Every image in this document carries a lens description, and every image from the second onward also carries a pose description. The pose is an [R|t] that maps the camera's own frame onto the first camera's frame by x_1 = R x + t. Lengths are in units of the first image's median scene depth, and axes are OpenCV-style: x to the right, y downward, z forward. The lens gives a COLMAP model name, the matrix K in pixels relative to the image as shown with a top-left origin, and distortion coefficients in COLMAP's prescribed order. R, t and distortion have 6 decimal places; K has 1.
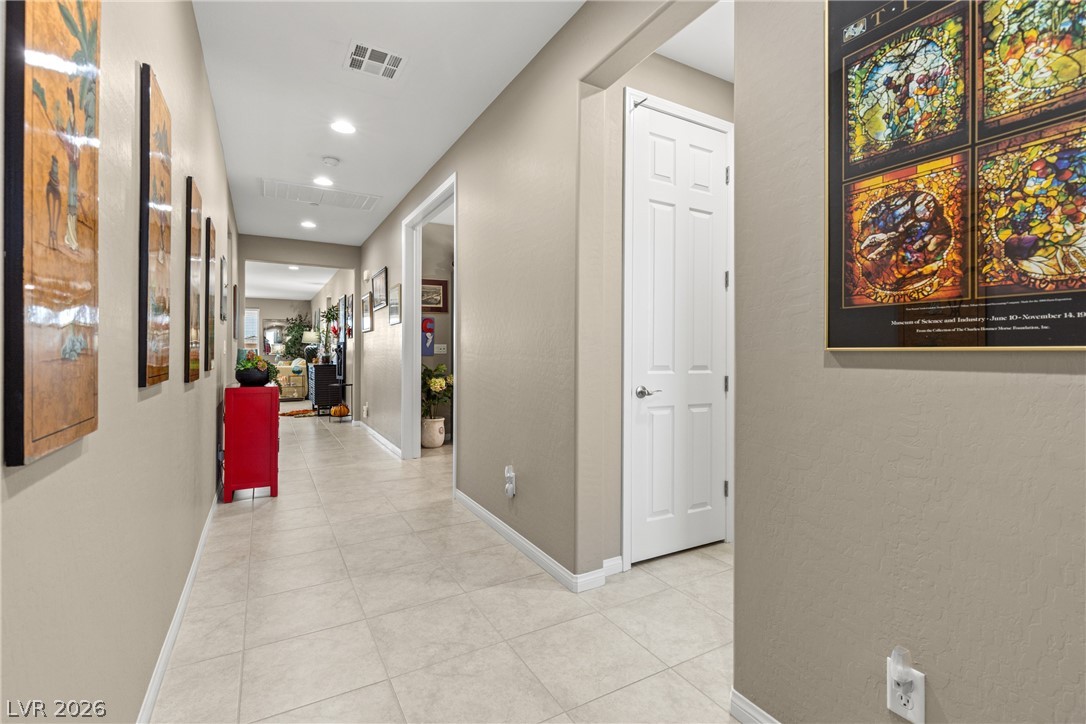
lens RADIAL K [[489.0, 0, 545.9], [0, 489.0, 362.8], [0, 0, 1]] dist [0.009022, -0.002118]
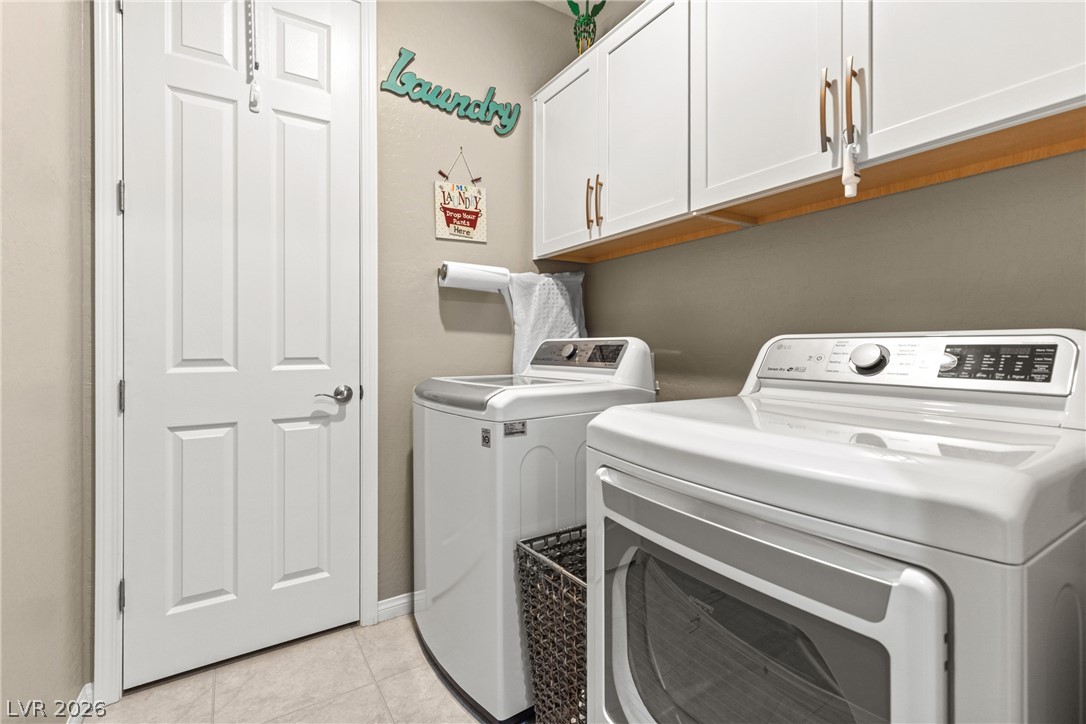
lens RADIAL K [[489.0, 0, 538.0], [0, 489.0, 350.9], [0, 0, 1]] dist [0.009022, -0.002118]
pose [[0.998893, -0.008298, 0.046305, 0.618294], [0.008119, 0.999959, 0.004053, -0.002620], [-0.046337, -0.003672, 0.998919, 0.354938]]
